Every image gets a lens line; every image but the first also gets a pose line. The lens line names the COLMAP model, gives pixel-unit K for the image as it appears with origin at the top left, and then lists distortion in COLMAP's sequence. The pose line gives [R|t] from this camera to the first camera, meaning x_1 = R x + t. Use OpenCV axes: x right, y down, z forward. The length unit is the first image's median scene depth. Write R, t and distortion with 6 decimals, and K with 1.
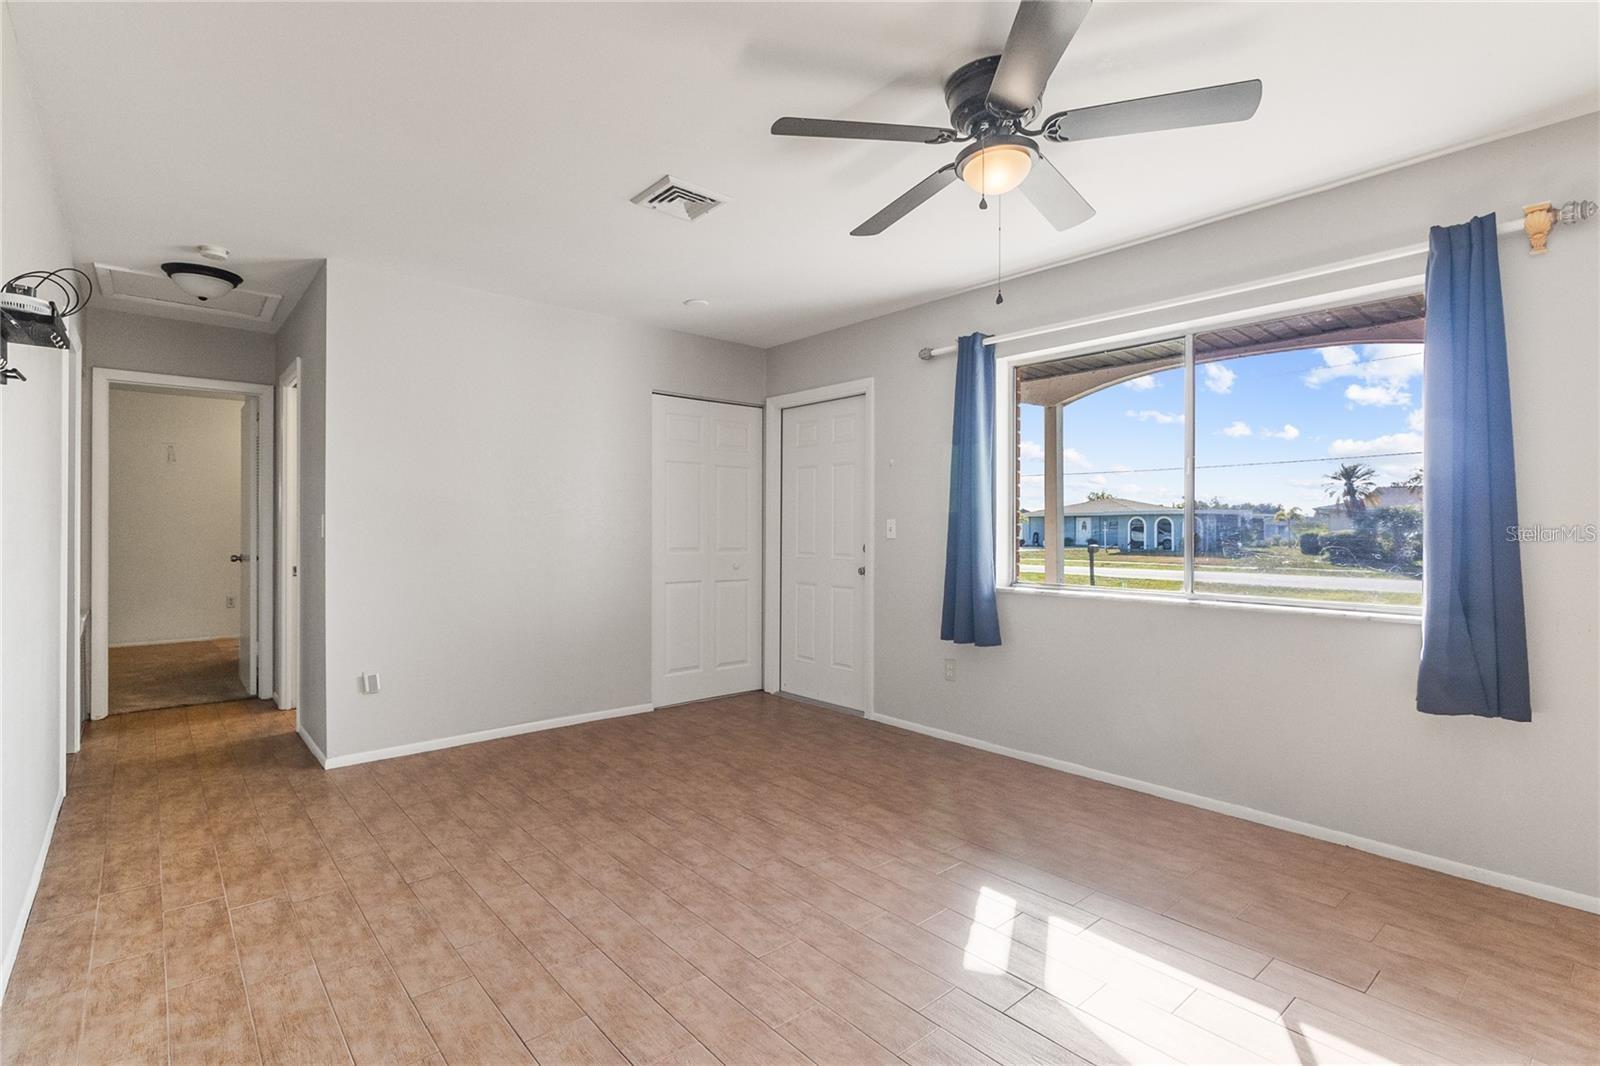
lens RADIAL K [[751.6, 0, 808.9], [0, 751.6, 531.2], [0, 0, 1]] dist [0.001533, 0.002511]
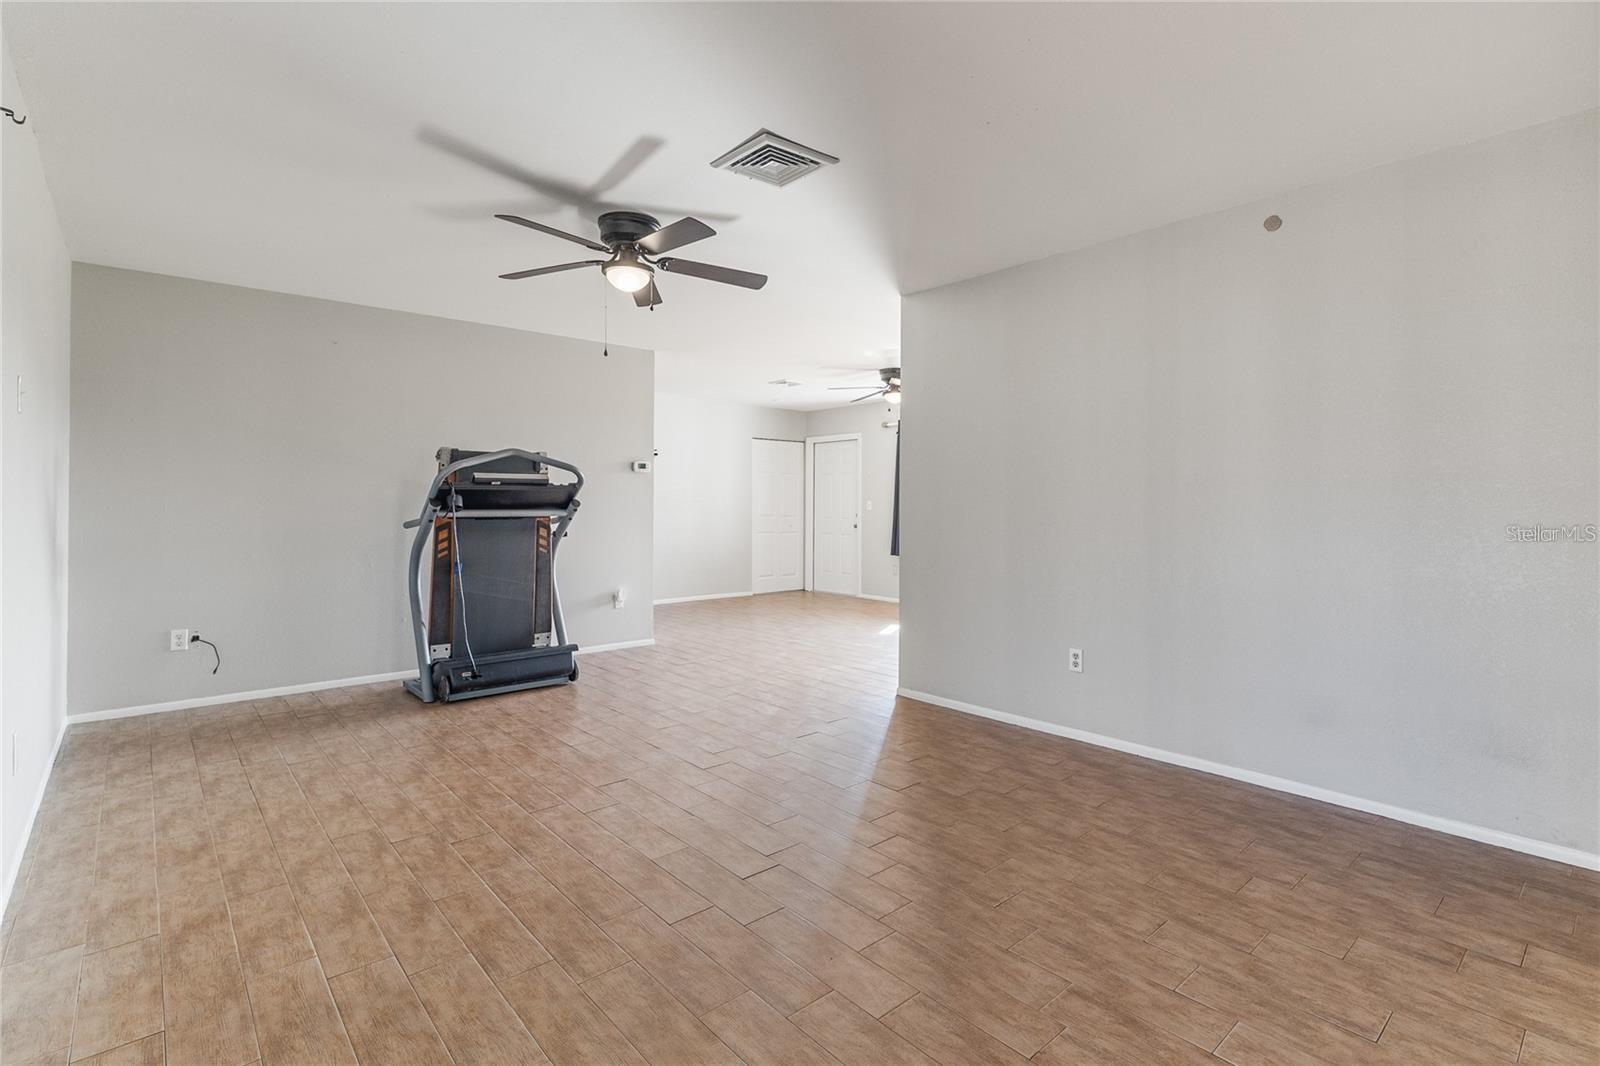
lens RADIAL K [[751.6, 0, 804.1], [0, 751.6, 518.4], [0, 0, 1]] dist [0.001533, 0.002511]
pose [[0.999986, -0.002280, -0.004749, -0.056918], [0.002356, 0.999869, 0.016037, -0.001459], [0.004712, -0.016048, 0.999860, -0.995393]]
